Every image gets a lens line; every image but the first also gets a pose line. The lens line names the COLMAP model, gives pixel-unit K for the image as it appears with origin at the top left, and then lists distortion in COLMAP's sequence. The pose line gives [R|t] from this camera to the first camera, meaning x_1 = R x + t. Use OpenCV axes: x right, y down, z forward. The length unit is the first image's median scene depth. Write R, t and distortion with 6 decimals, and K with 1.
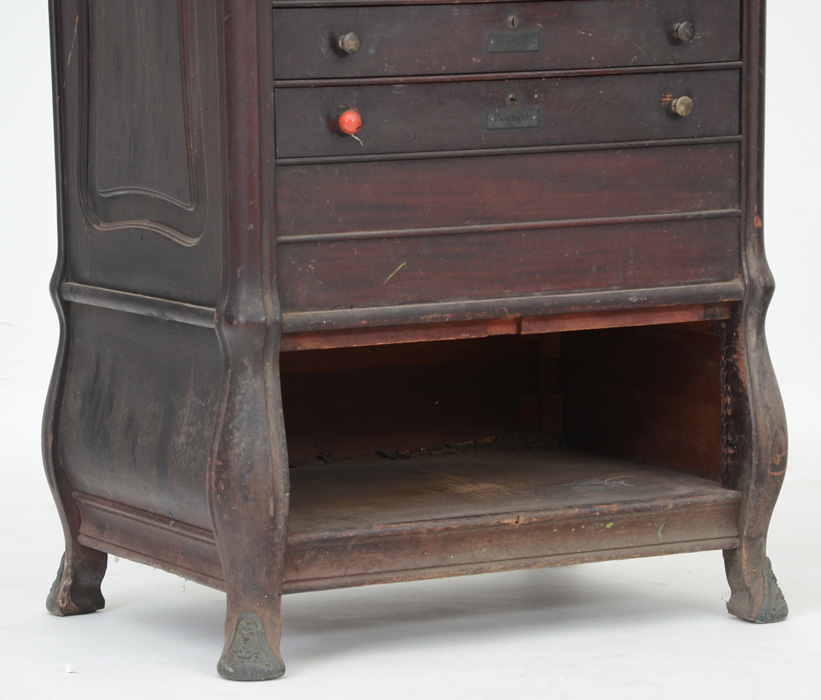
lens RADIAL K [[4186.2, 0, 447.1], [0, 4186.2, 381.2], [0, 0, 1]] dist [1.309601, 0.000000]
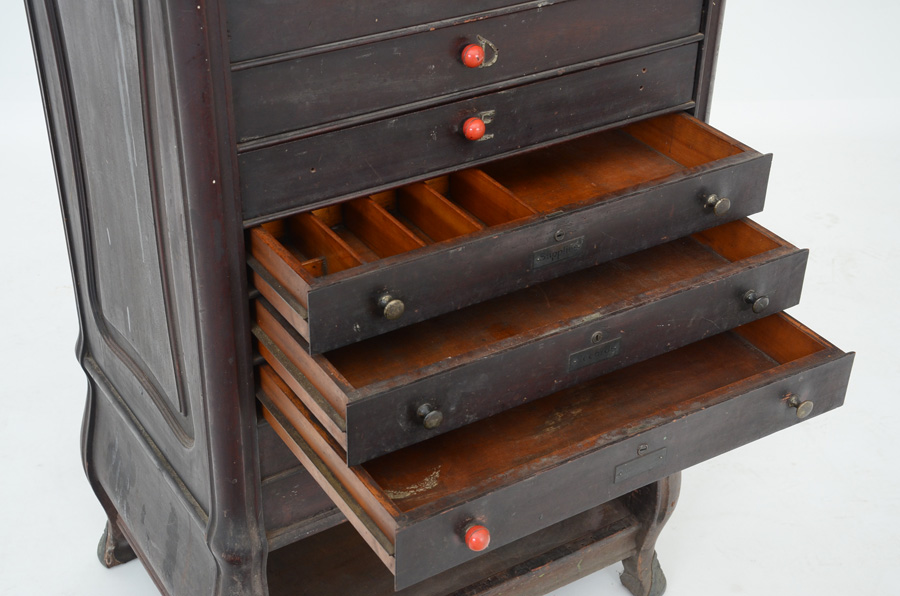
lens RADIAL K [[1373.3, 0, 446.1], [0, 1373.3, 302.4], [0, 0, 1]] dist [0.168386, 0.000000]
pose [[0.997697, -0.008066, 0.067340, -0.016785], [-0.021250, 0.905729, 0.423324, -0.216556], [-0.064407, -0.423780, 0.903472, 0.687052]]
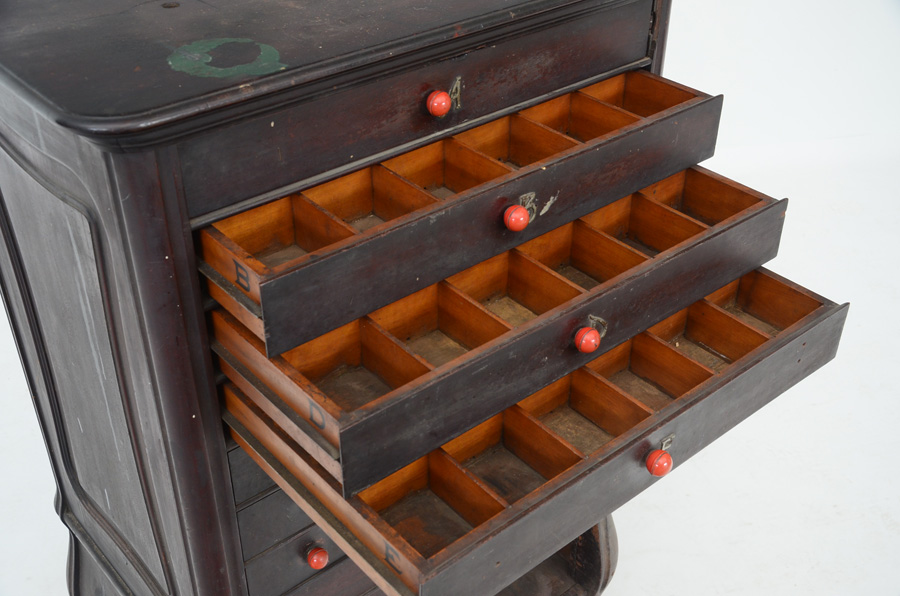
lens RADIAL K [[1041.3, 0, 444.2], [0, 1041.3, 294.6], [0, 0, 1]] dist [0.025325, 0.000000]
pose [[0.978702, -0.101915, 0.178200, -0.031159], [0.010572, 0.891931, 0.452047, -0.232478], [-0.205012, -0.440536, 0.874013, 0.778854]]
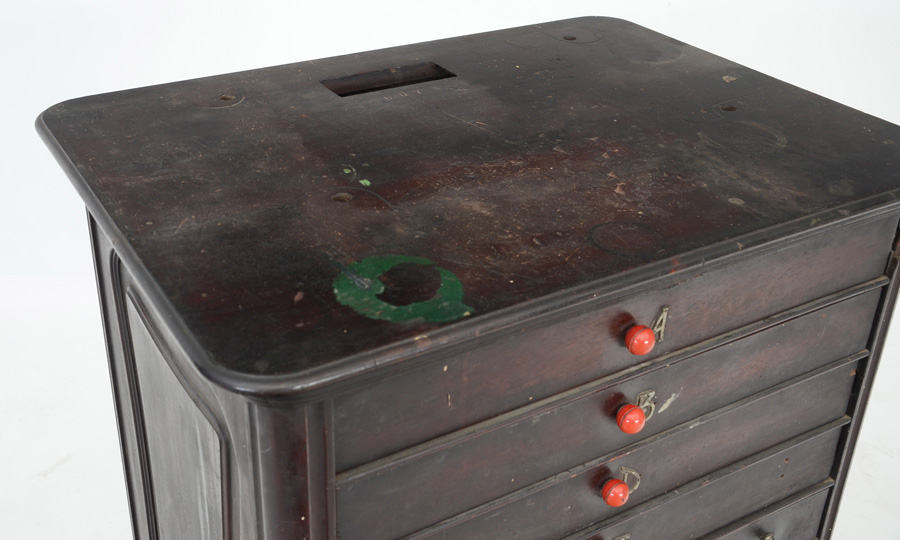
lens RADIAL K [[1027.1, 0, 398.9], [0, 1027.1, 218.1], [0, 0, 1]] dist [0.014926, 0.000000]
pose [[0.999360, 0.016210, 0.031897, -0.037235], [-0.026416, 0.935555, 0.352192, -0.251201], [-0.024133, -0.352809, 0.935384, 0.828092]]
